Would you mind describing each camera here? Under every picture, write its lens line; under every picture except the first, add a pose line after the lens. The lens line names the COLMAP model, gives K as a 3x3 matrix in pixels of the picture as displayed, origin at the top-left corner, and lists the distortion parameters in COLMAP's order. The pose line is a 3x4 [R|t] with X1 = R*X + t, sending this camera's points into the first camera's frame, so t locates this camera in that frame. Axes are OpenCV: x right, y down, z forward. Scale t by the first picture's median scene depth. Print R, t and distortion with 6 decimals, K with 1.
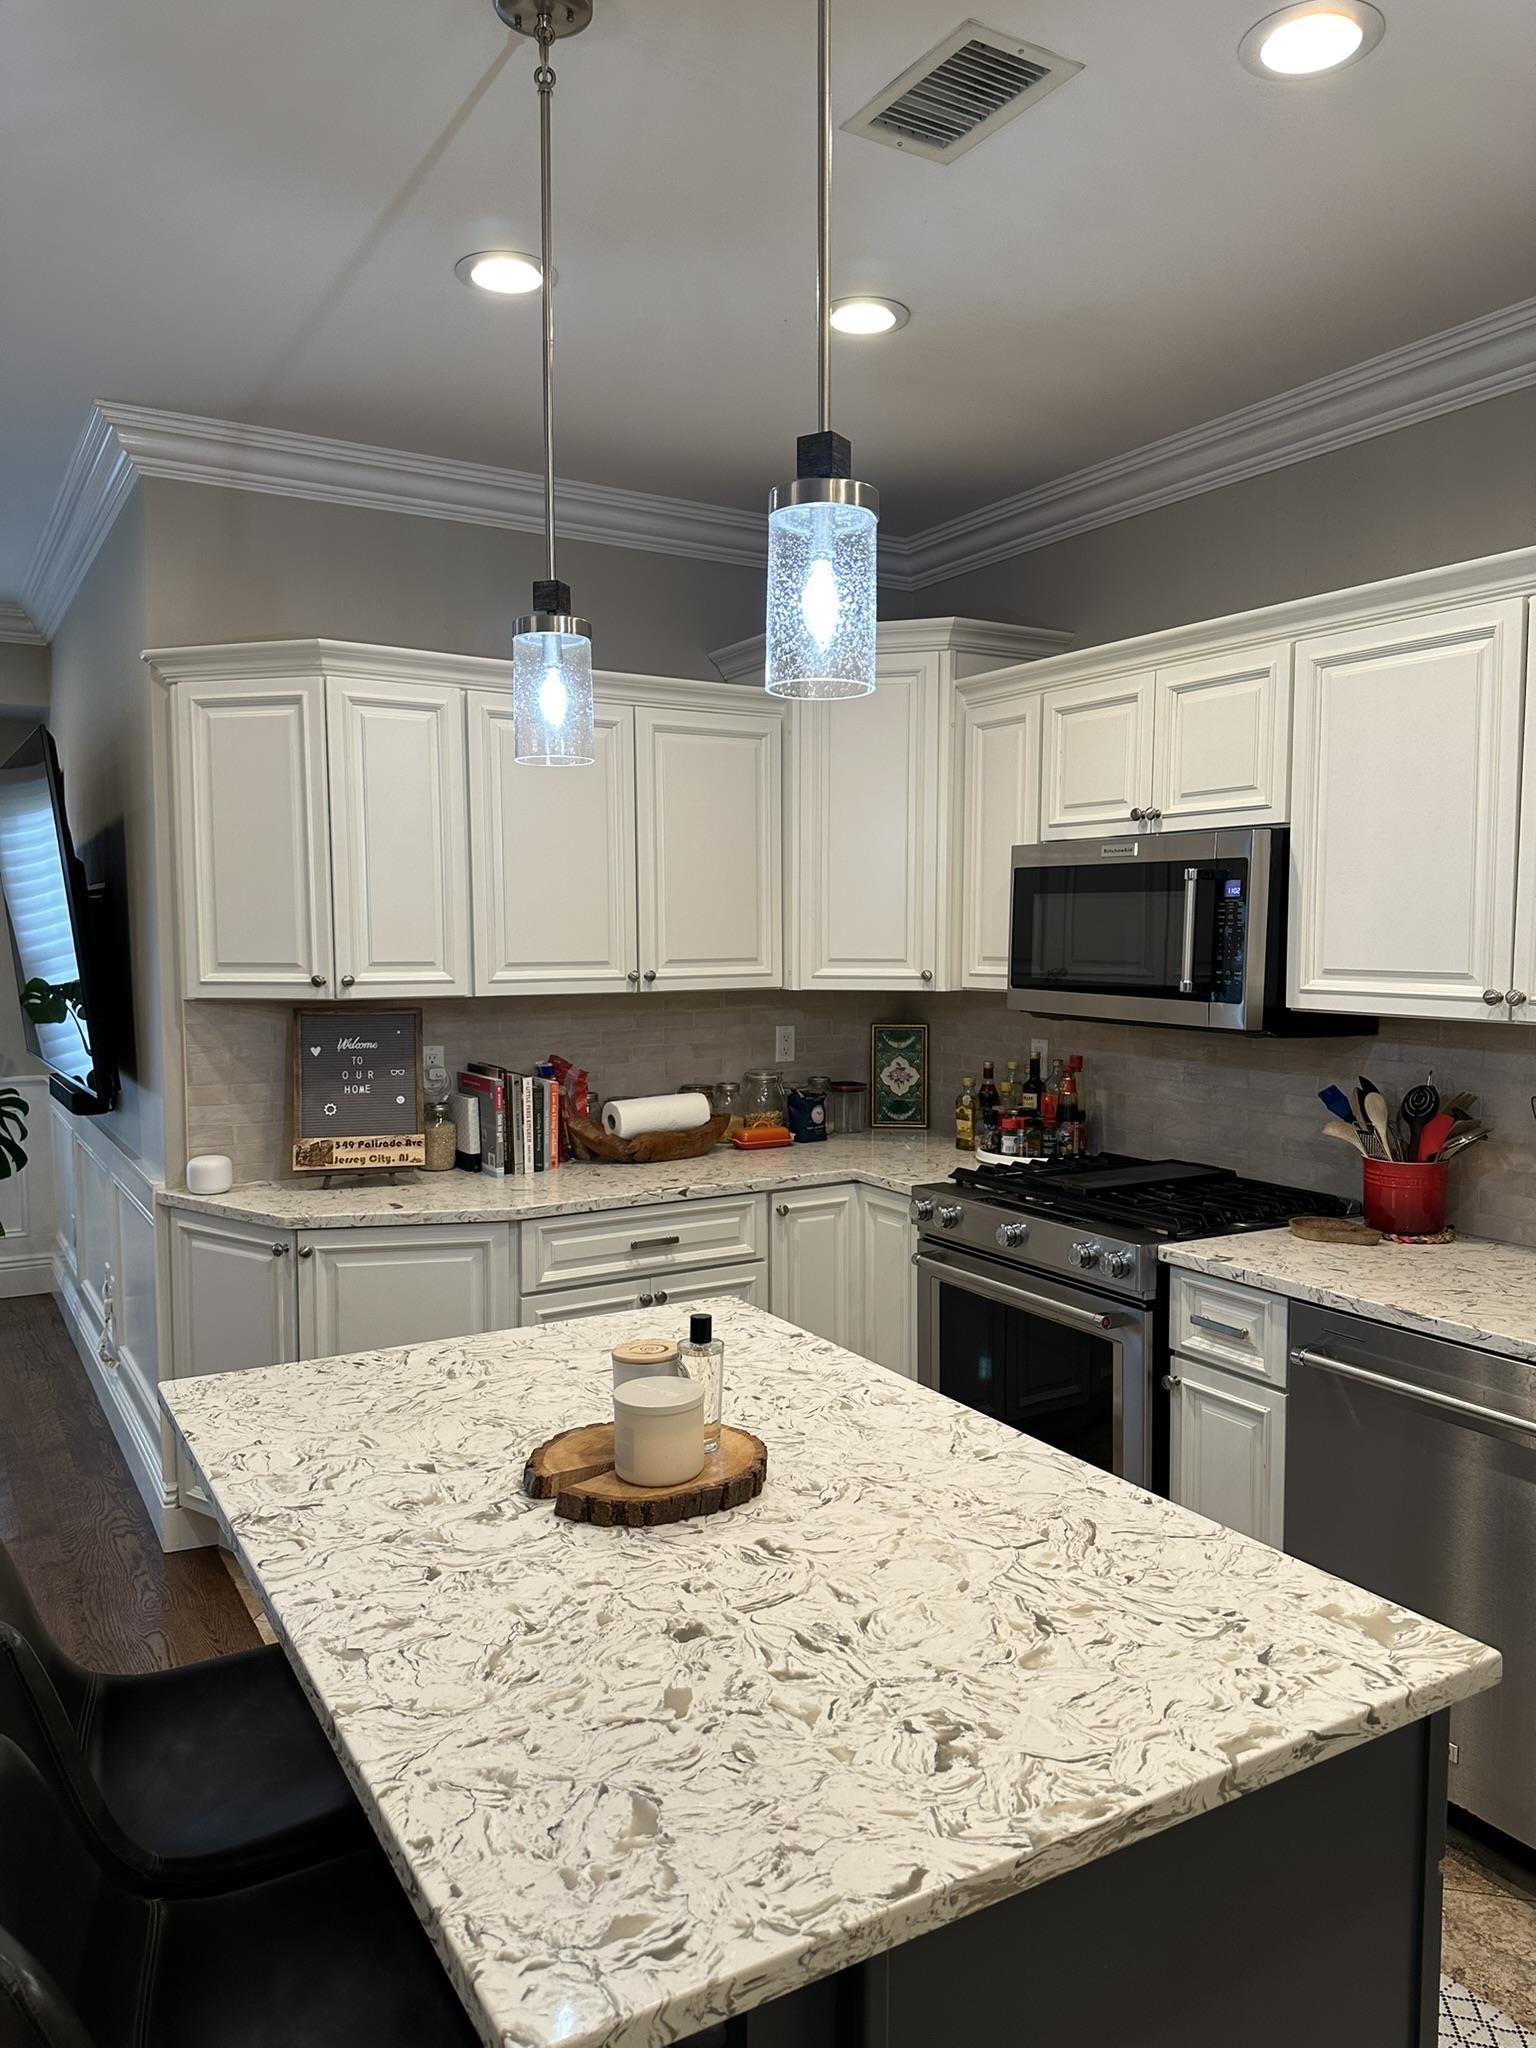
lens RADIAL K [[1437.8, 0, 774.9], [0, 1437.8, 1029.0], [0, 0, 1]] dist [0.075210, -0.094522]
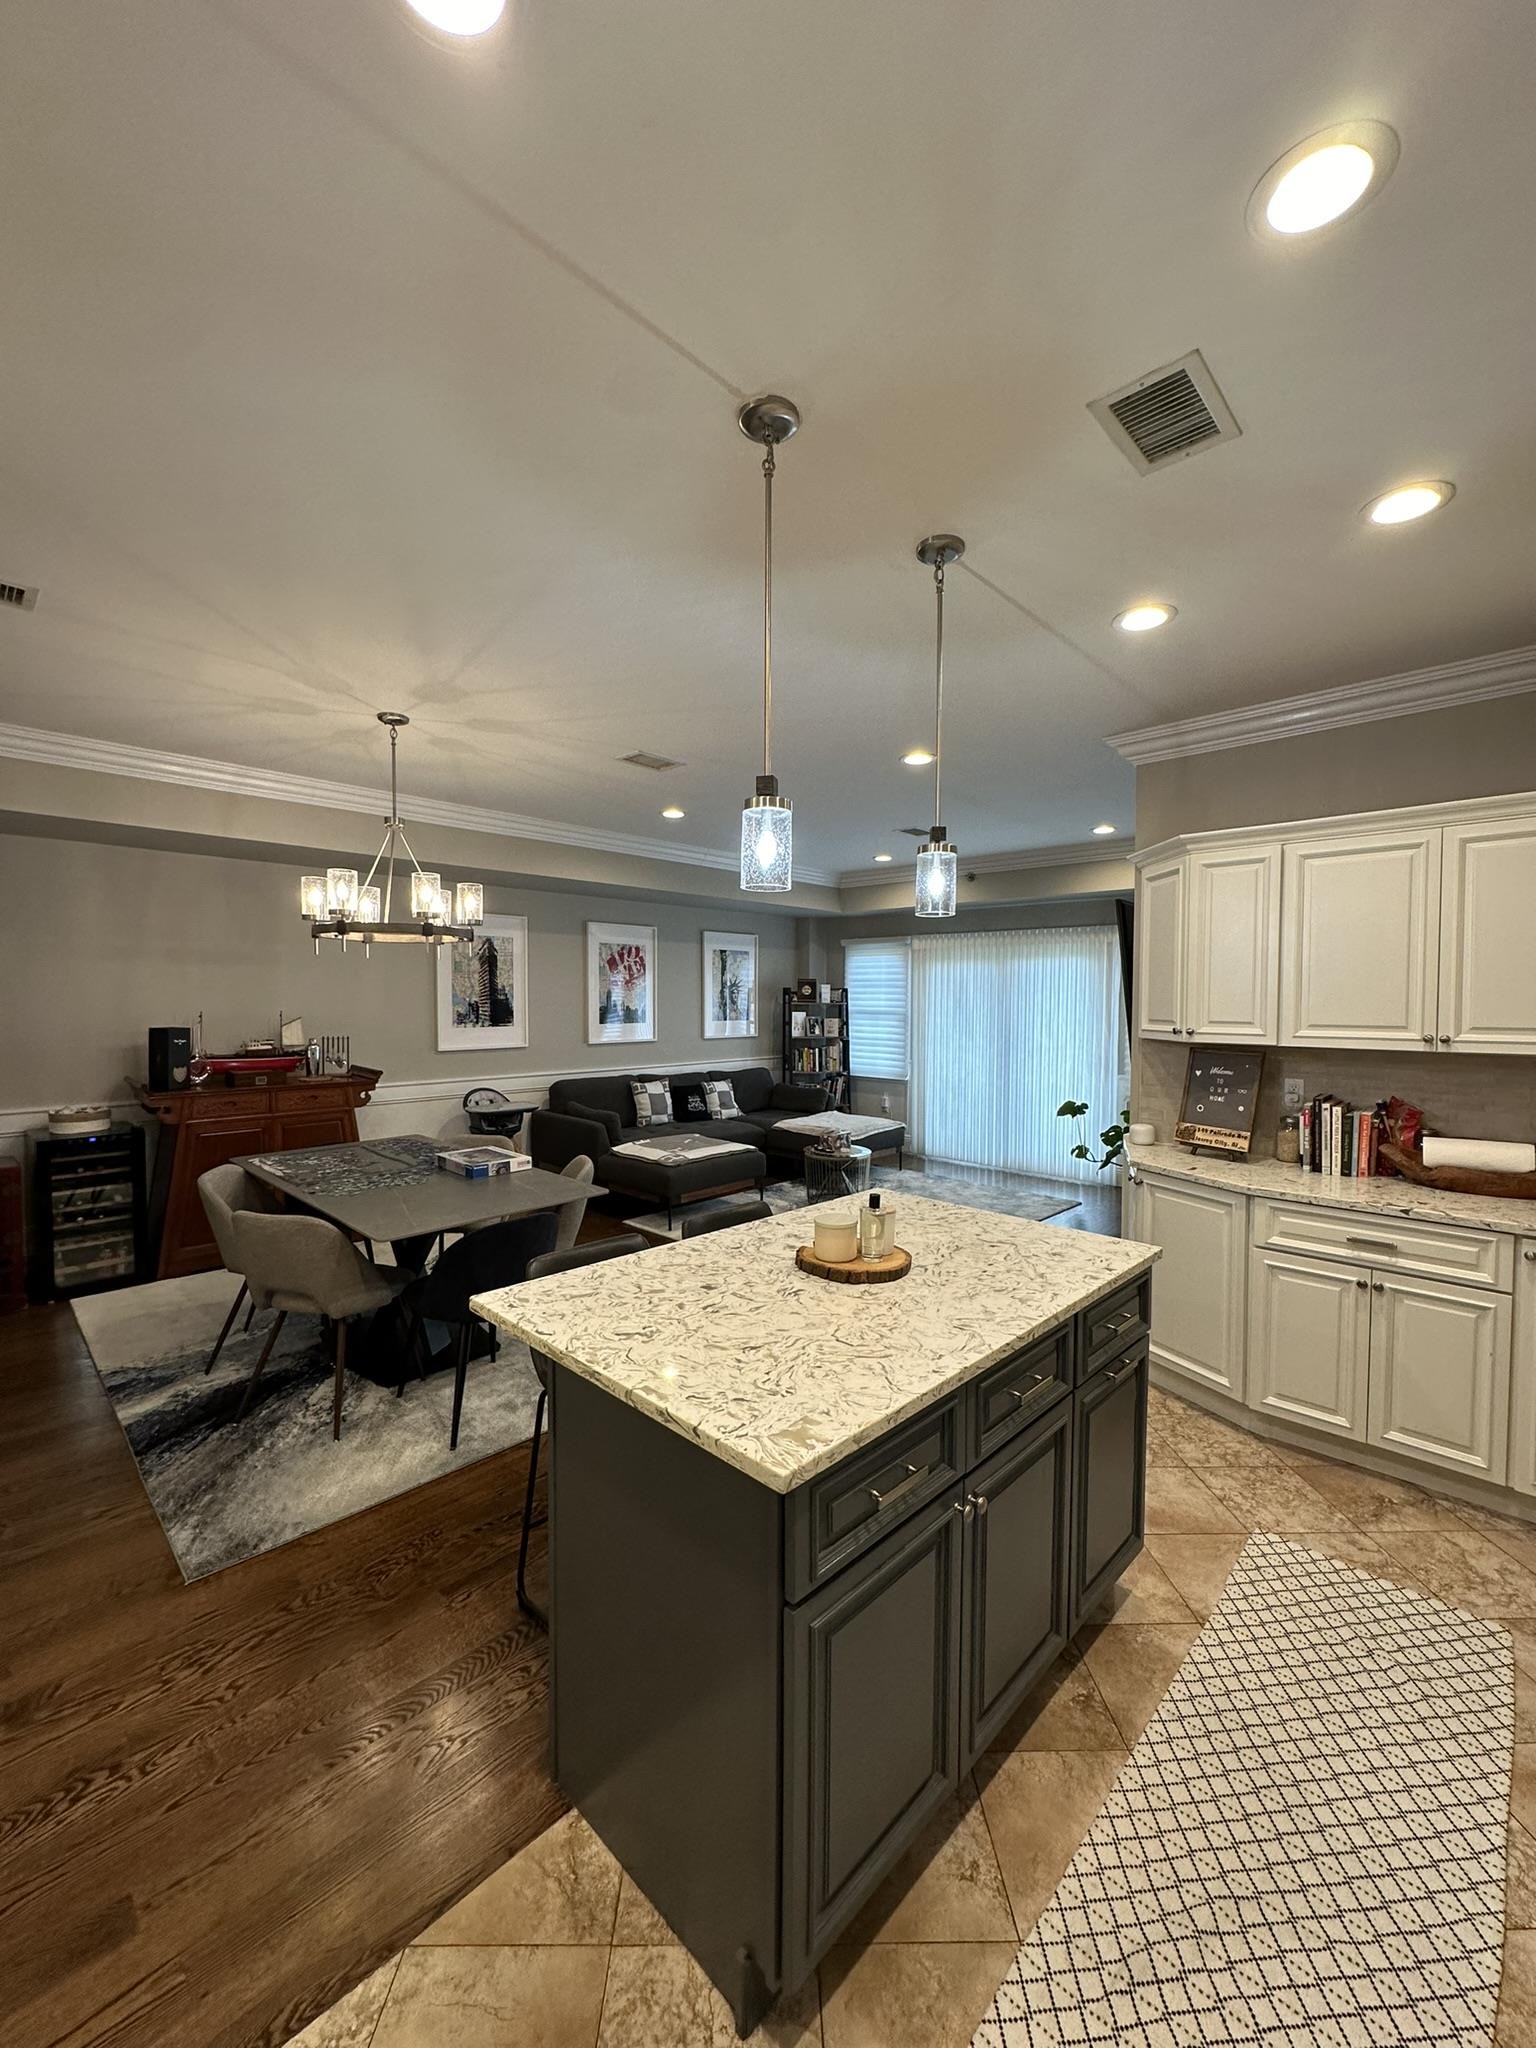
lens RADIAL K [[815.1, 0, 770.5], [0, 815.1, 1026.3], [0, 0, 1]] dist [-0.004678, 0.001294]
pose [[0.262123, 0.035719, -0.964373, 0.578022], [-0.073906, 0.997123, 0.016844, -0.022596], [0.962200, 0.066858, 0.264008, 0.326616]]
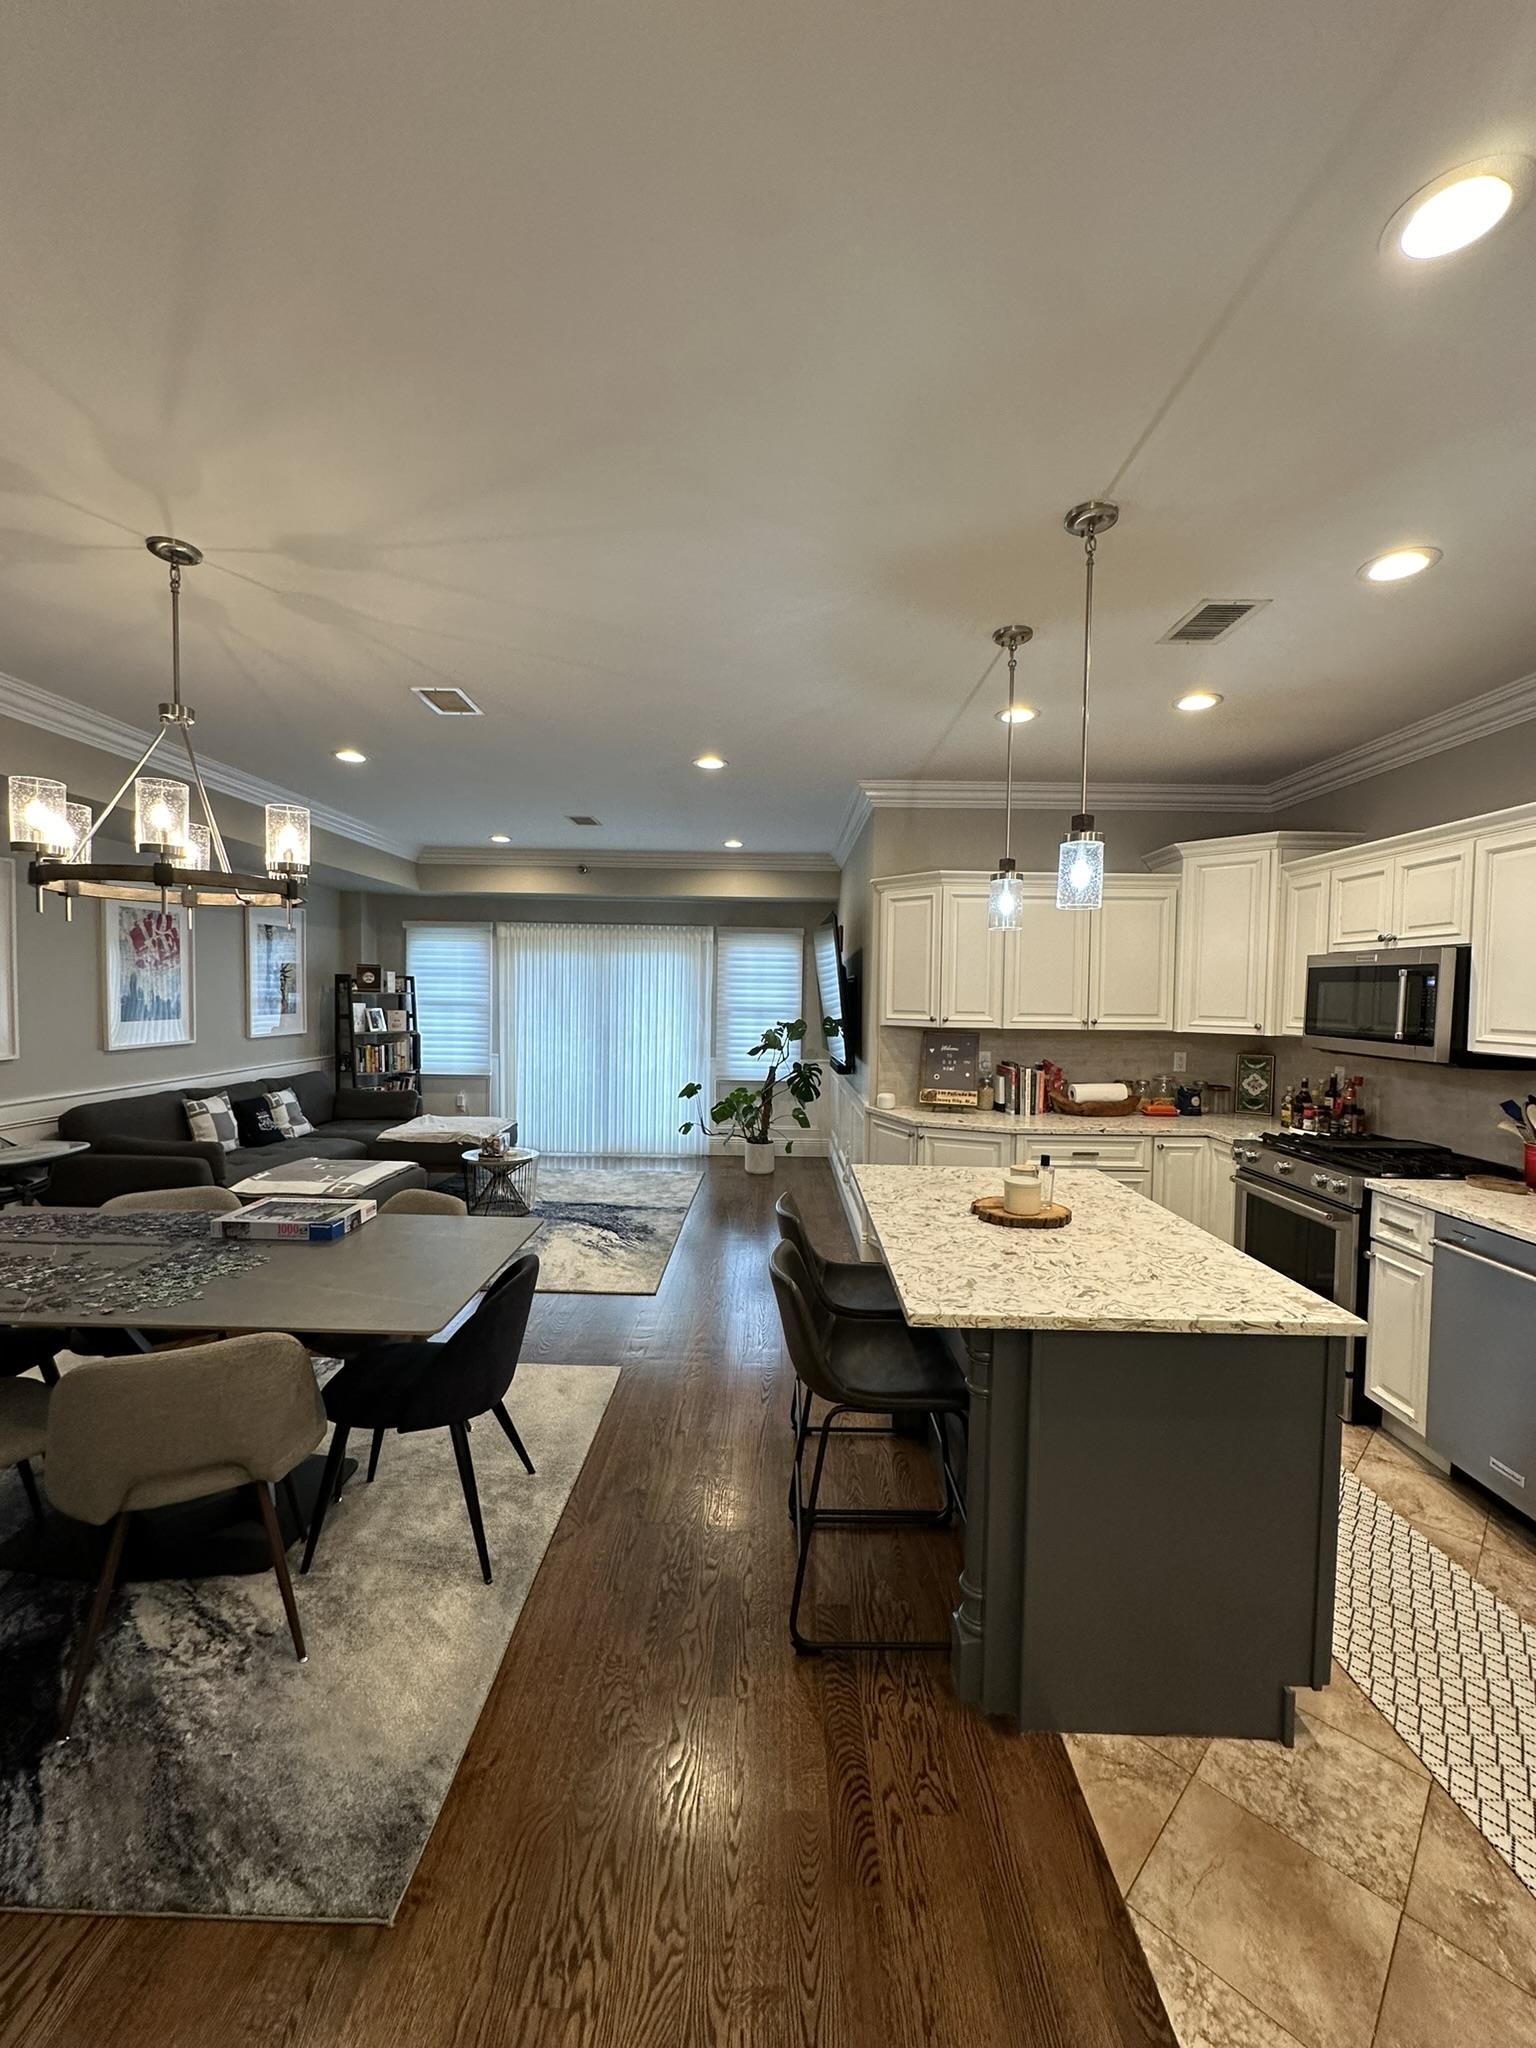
lens RADIAL K [[815.1, 0, 769.7], [0, 815.1, 1025.2], [0, 0, 1]] dist [-0.004678, 0.001294]
pose [[0.852192, 0.034318, -0.522103, 0.156518], [-0.052574, 0.998413, -0.020187, 0.018598], [0.520582, 0.044653, 0.852643, -0.258601]]
